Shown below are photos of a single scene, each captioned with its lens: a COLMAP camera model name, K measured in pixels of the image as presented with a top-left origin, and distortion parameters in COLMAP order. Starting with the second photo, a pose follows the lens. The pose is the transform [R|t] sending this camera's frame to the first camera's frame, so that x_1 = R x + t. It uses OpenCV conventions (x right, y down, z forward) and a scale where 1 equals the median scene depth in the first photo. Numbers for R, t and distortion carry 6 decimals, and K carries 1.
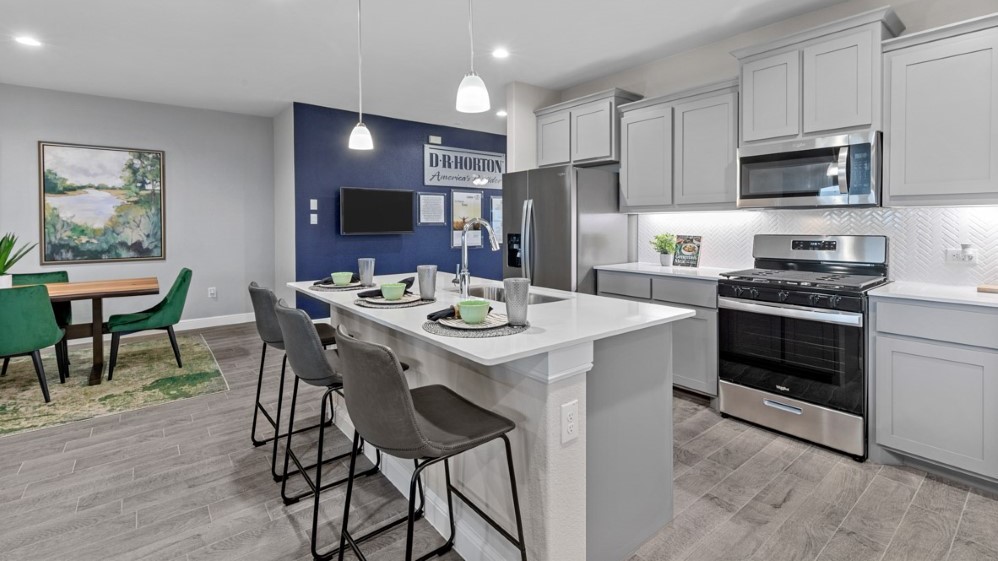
lens RADIAL K [[445.2, 0, 496.7], [0, 445.2, 228.2], [0, 0, 1]] dist [0.000188, -0.000627]
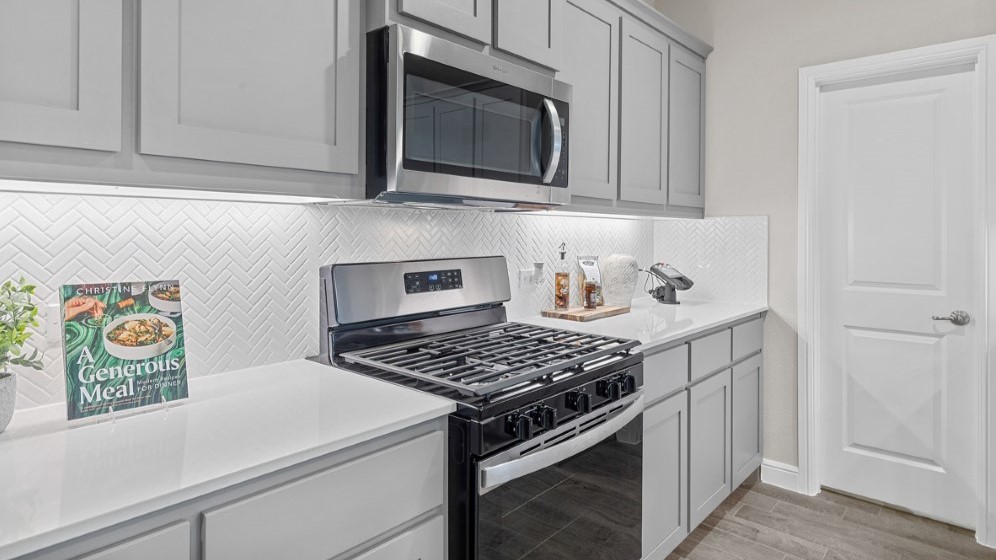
lens RADIAL K [[561.8, 0, 495.0], [0, 561.8, 230.8], [0, 0, 1]] dist [0.002478, 0.000419]
pose [[-0.169747, 0.004852, 0.985476, 0.056947], [0.005122, 0.999979, -0.004042, -0.008112], [-0.985474, 0.004362, -0.169768, 0.633940]]
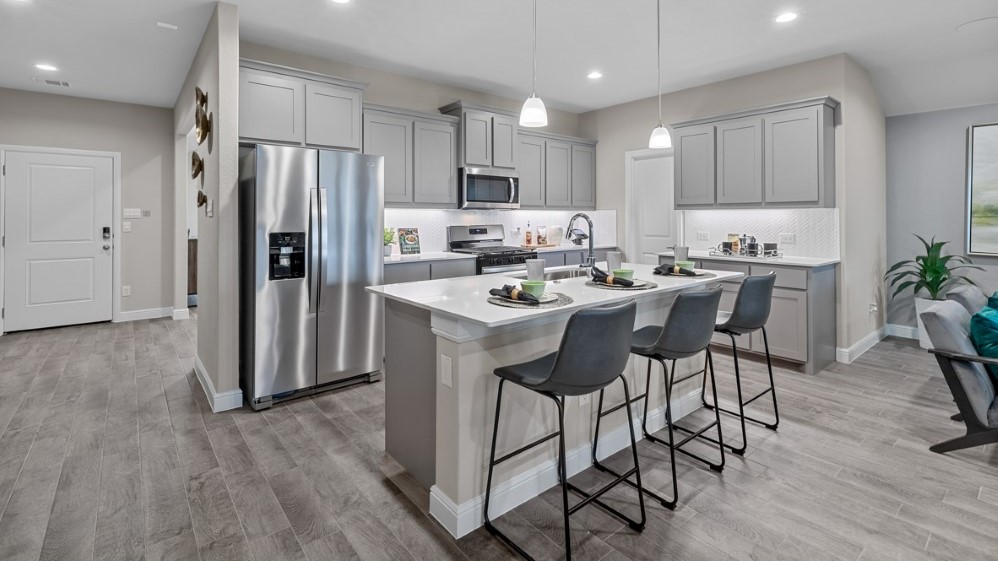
lens RADIAL K [[454.4, 0, 500.8], [0, 454.4, 214.9], [0, 0, 1]] dist [-0.000567, -0.000327]
pose [[-0.019512, 0.011362, 0.999745, -0.607828], [0.014285, 0.999837, -0.011084, -0.001923], [-0.999708, 0.014065, -0.019671, 0.578970]]
